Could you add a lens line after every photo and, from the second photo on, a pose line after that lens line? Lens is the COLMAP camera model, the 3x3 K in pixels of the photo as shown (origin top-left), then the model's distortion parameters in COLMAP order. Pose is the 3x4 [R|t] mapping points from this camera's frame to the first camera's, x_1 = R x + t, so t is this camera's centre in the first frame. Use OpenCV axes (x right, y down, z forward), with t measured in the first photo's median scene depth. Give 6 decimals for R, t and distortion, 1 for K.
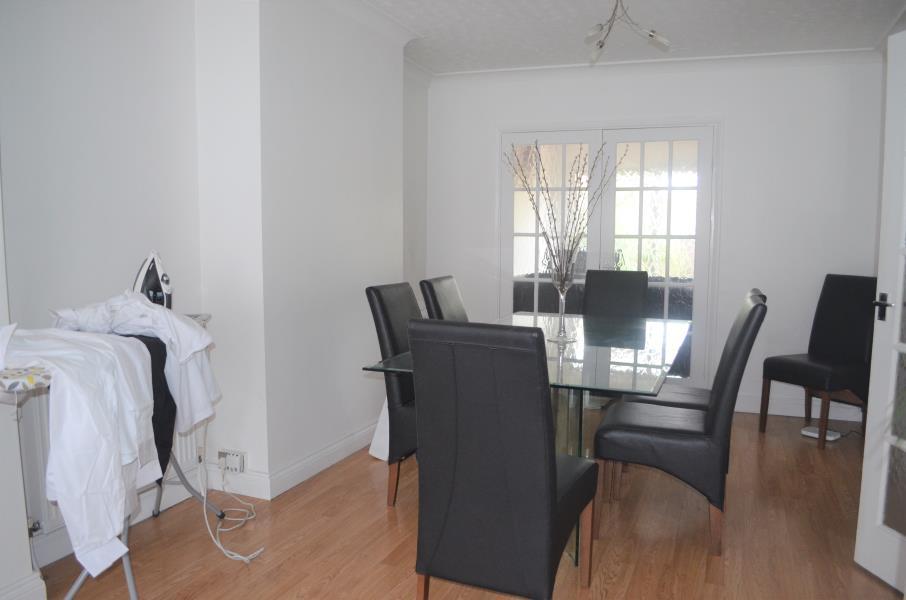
lens RADIAL K [[714.1, 0, 456.4], [0, 714.1, 300.3], [0, 0, 1]] dist [-0.076481, 0.008598]
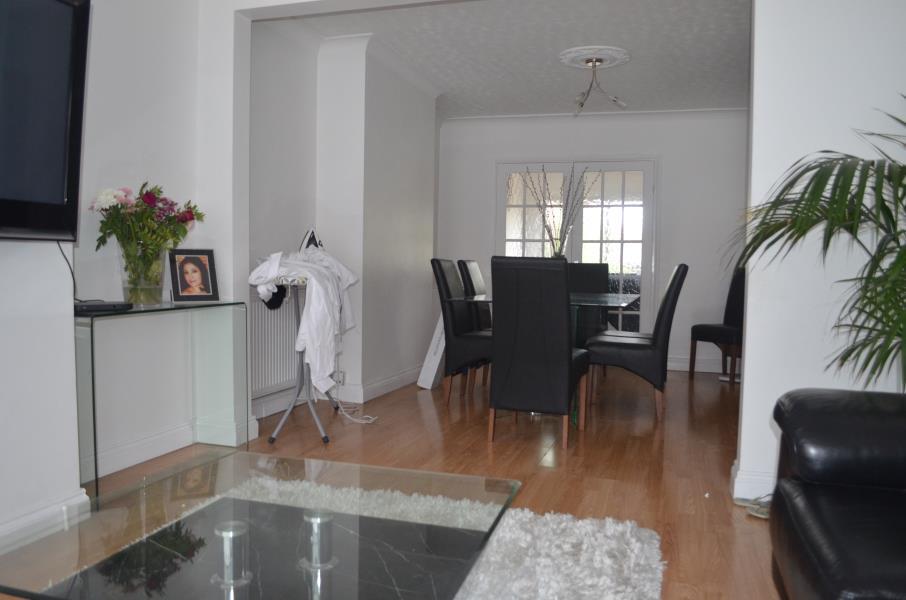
lens RADIAL K [[714.1, 0, 456.4], [0, 714.1, 300.3], [0, 0, 1]] dist [-0.076481, 0.008598]
pose [[0.996970, 0.009755, 0.077177, -0.141020], [-0.005882, 0.998719, -0.050254, 0.108206], [-0.077568, 0.049648, 0.995750, -0.378218]]
